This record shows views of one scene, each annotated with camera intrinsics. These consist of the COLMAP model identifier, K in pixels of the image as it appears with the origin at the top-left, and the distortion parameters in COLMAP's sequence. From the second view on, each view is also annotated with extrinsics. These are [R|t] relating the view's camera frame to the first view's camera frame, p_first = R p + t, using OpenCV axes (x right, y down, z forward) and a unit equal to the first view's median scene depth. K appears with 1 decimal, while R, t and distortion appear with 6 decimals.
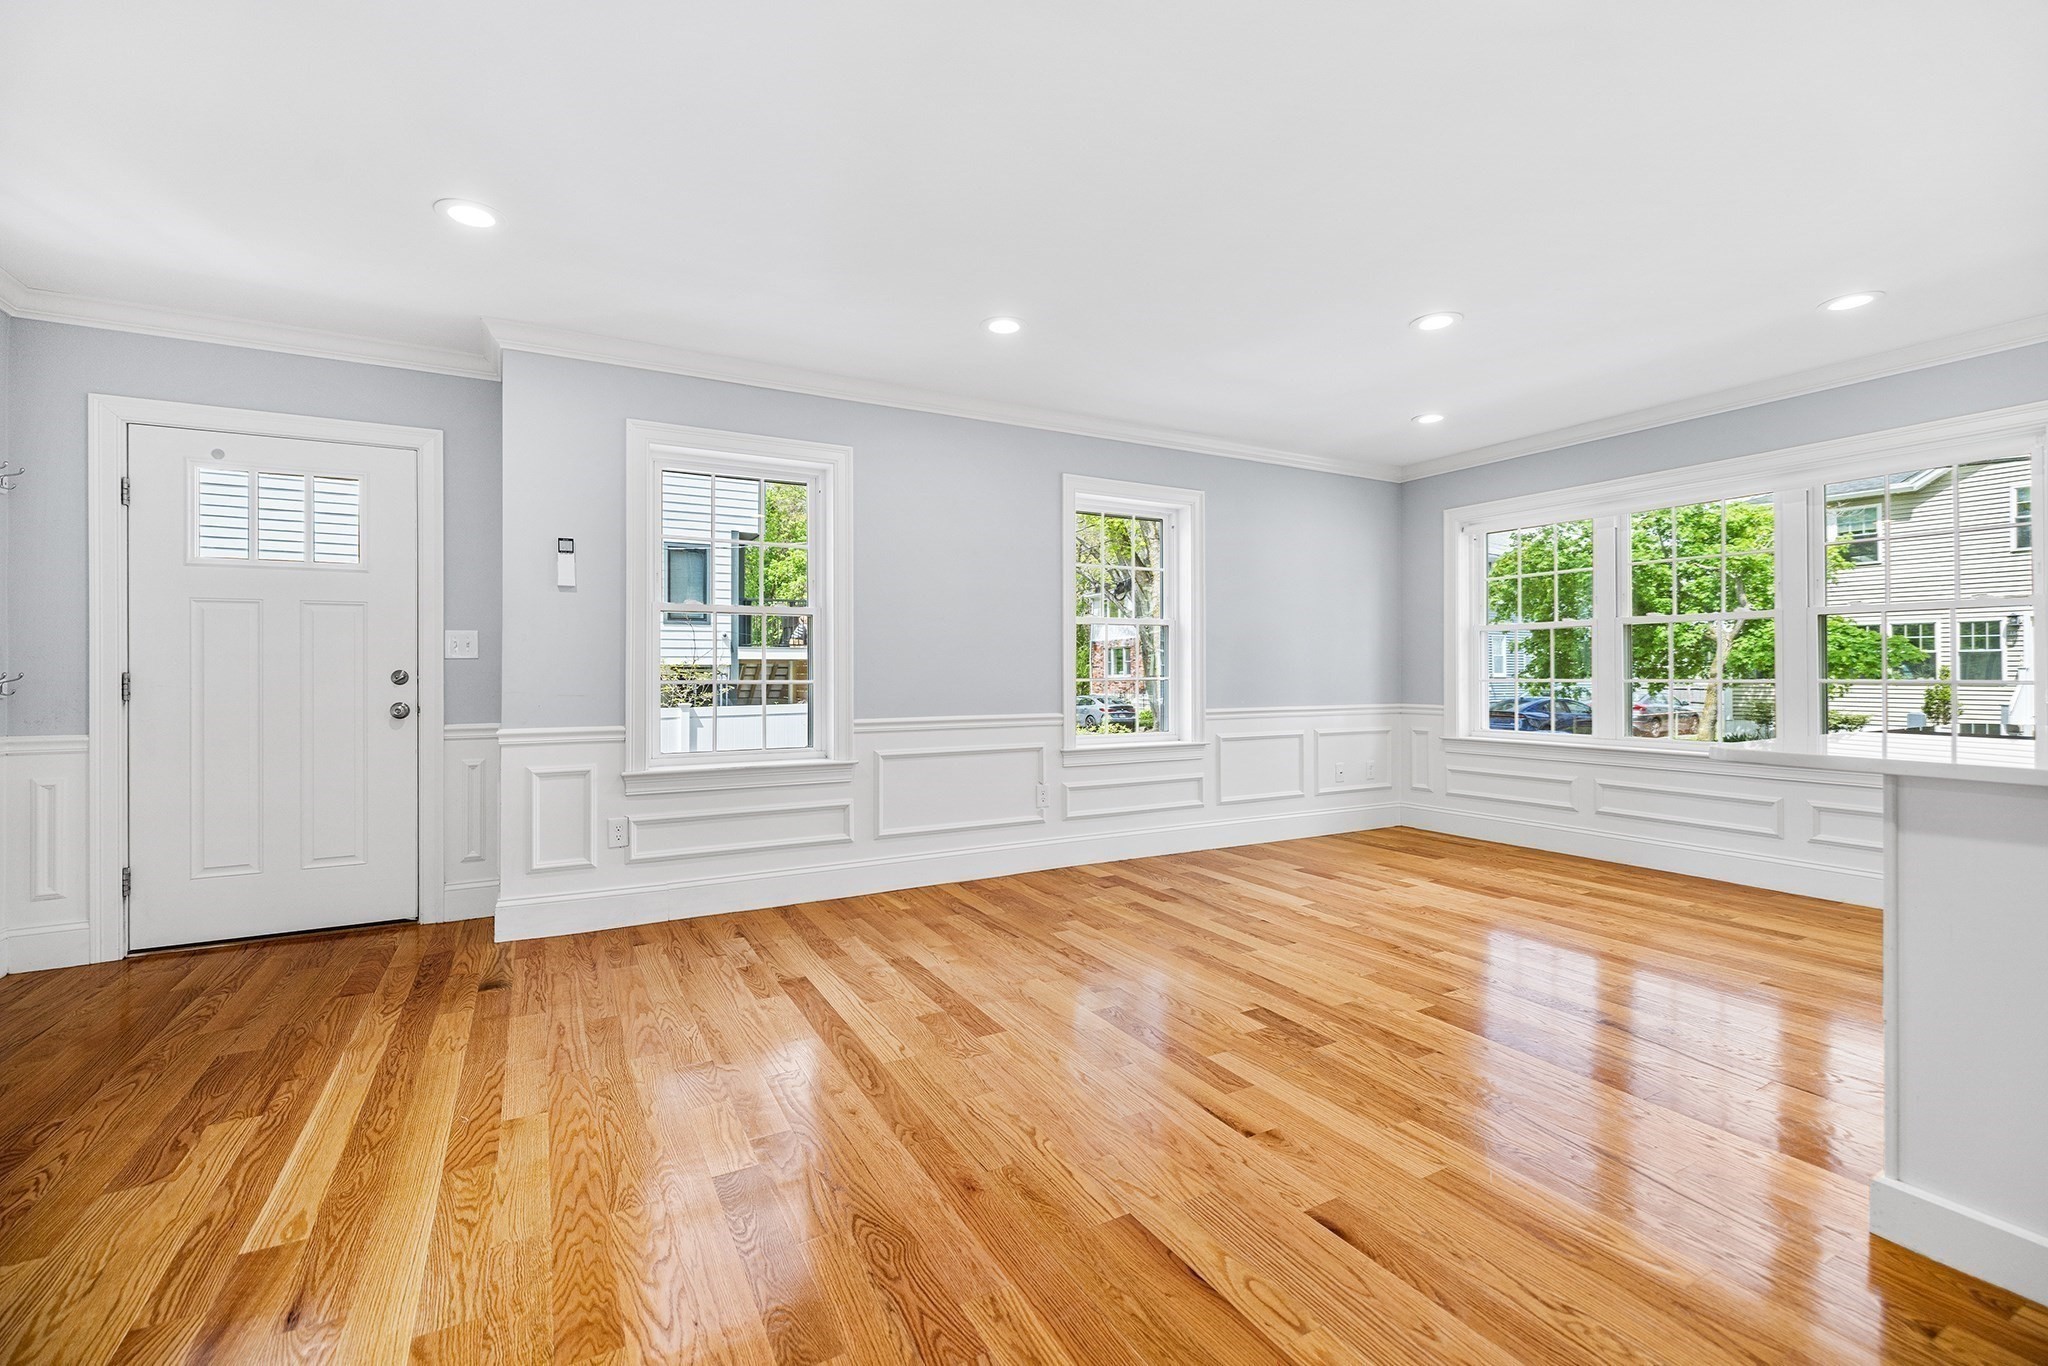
lens RADIAL K [[868.6, 0, 1017.5], [0, 868.6, 678.7], [0, 0, 1]] dist [0.000532, -0.000152]
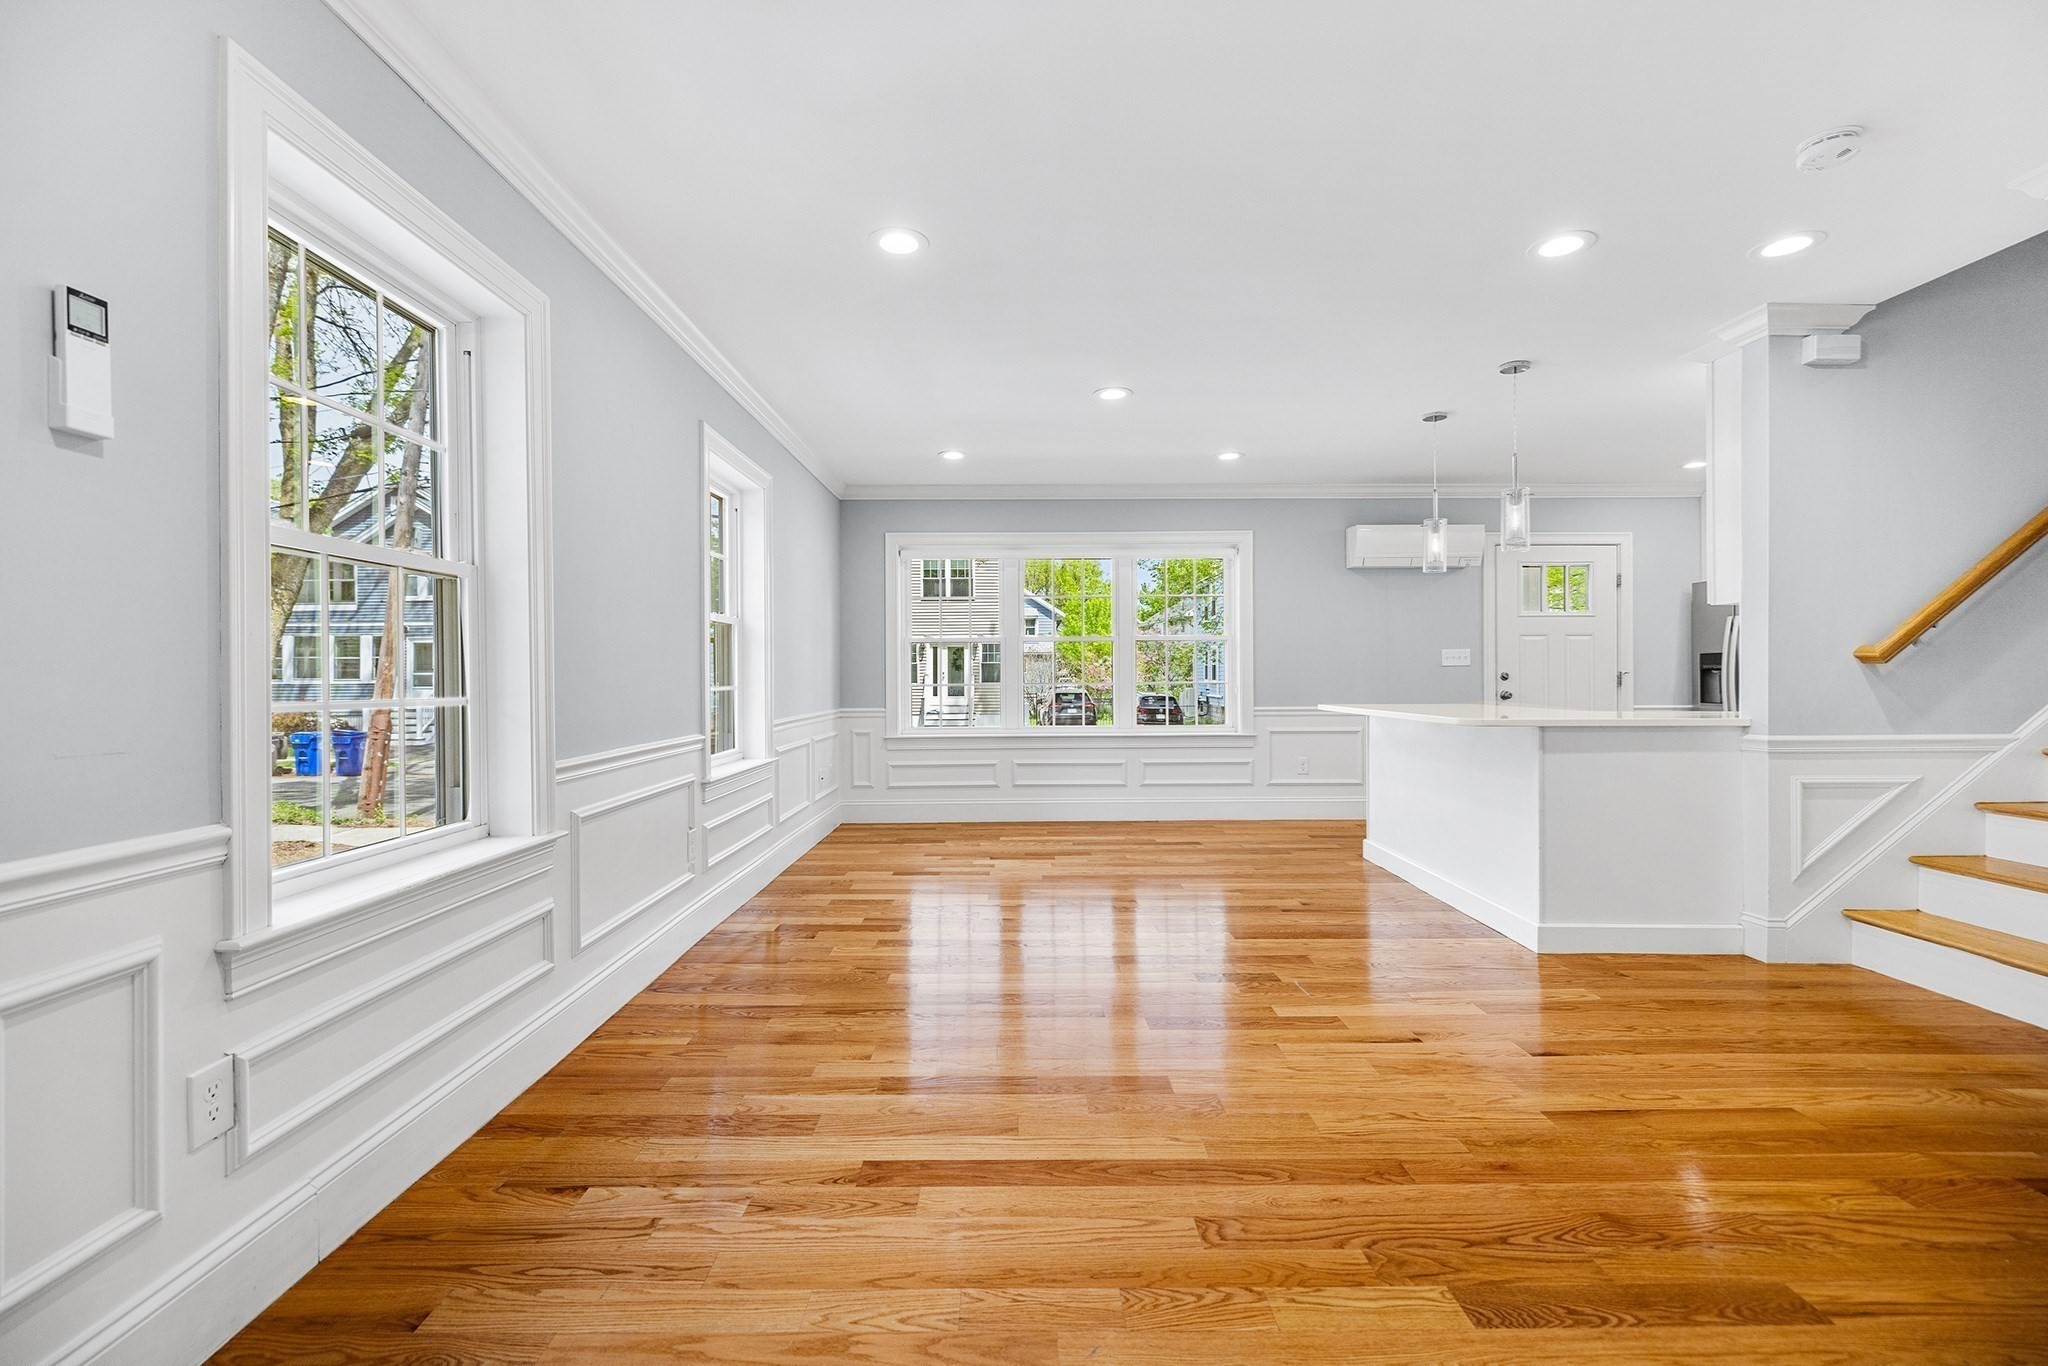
lens RADIAL K [[863.7, 0, 1018.5], [0, 863.7, 667.8], [0, 0, 1]] dist [0.001600, 0.000121]
pose [[0.479497, 0.006971, 0.877516, -0.832380], [0.010865, 0.999845, -0.013880, -0.008509], [-0.877476, 0.016190, 0.479346, 0.660058]]
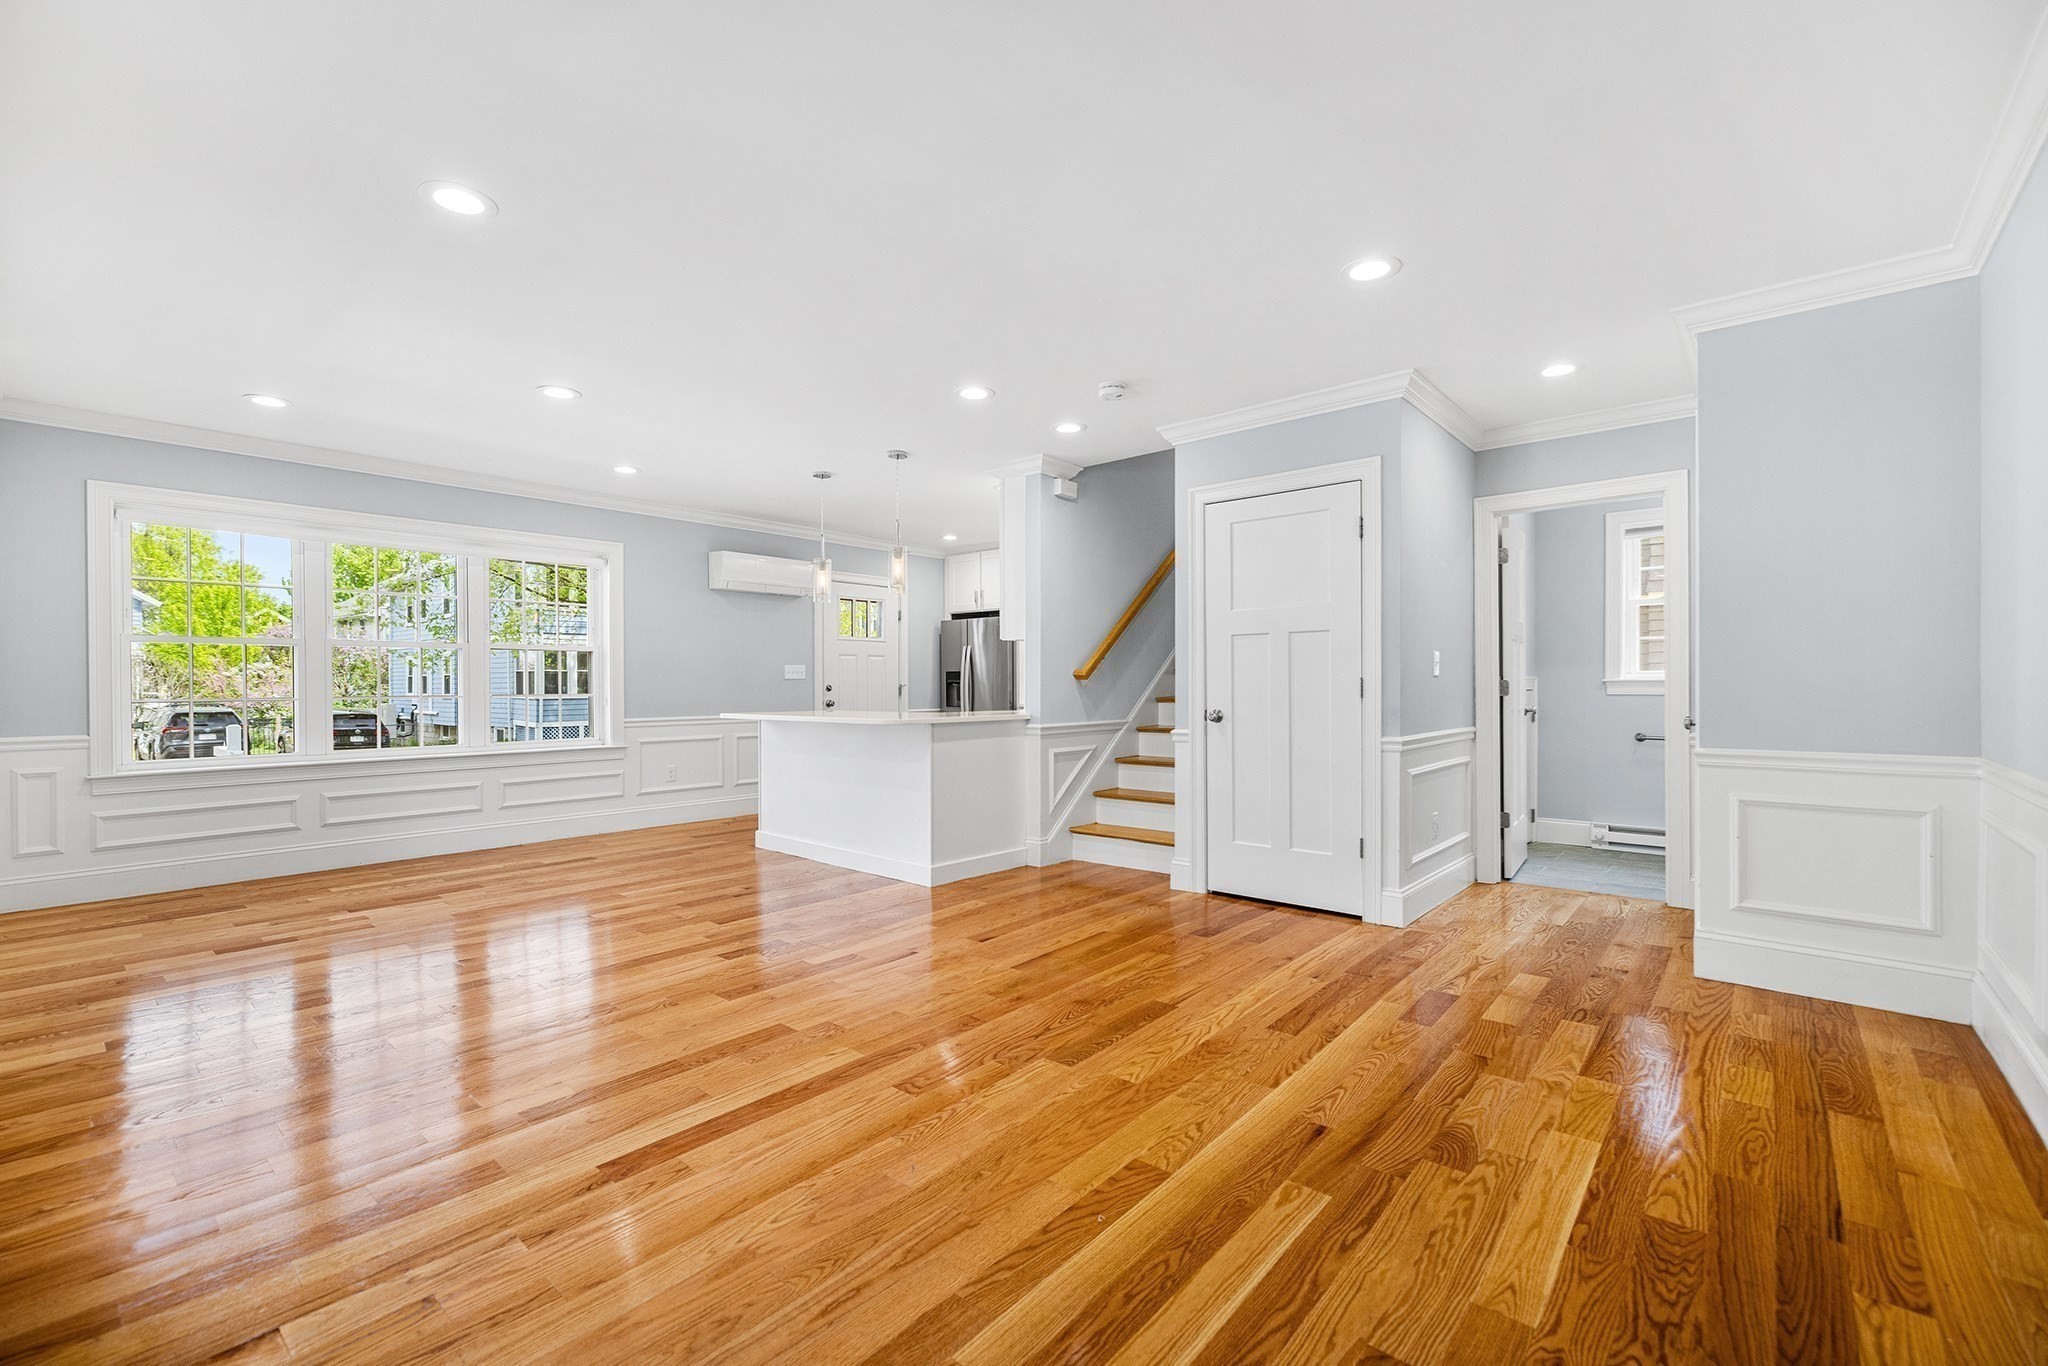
lens RADIAL K [[868.6, 0, 1017.5], [0, 868.6, 678.7], [0, 0, 1]] dist [0.000532, -0.000152]
pose [[-0.345078, 0.009533, 0.938526, -1.065123], [0.012129, 0.999910, -0.005697, -0.010249], [-0.938496, 0.009418, -0.345163, 1.032429]]
